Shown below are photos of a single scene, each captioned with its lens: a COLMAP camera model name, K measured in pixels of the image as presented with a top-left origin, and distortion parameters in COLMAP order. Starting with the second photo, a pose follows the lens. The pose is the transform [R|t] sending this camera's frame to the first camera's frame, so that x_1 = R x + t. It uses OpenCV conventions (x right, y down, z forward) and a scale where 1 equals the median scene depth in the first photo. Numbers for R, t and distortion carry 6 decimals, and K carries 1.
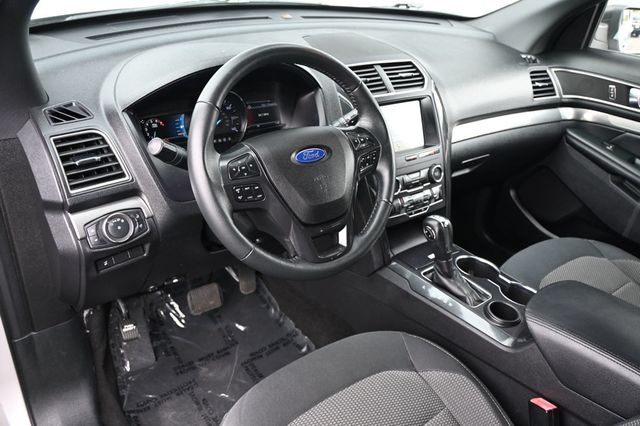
lens RADIAL K [[518.7, 0, 320.0], [0, 518.7, 213.0], [0, 0, 1]] dist [-0.002074, 0.001751]
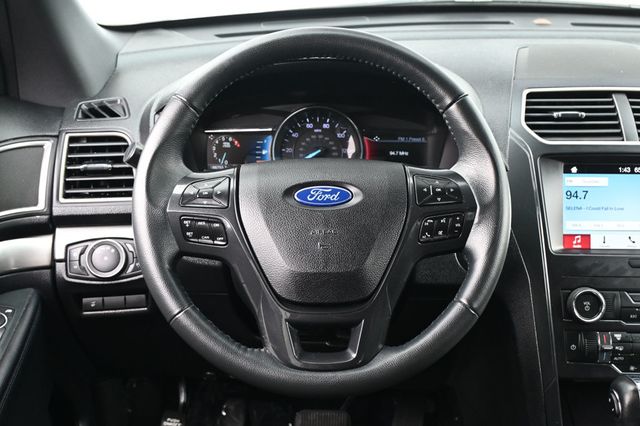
lens RADIAL K [[812.4, 0, 320.0], [0, 812.4, 213.0], [0, 0, 1]] dist [-0.023860, -0.064486]
pose [[0.805630, 0.136402, -0.576502, 0.411961], [-0.237306, 0.965951, -0.103074, 0.008686], [0.542813, 0.219847, 0.810568, 0.154167]]
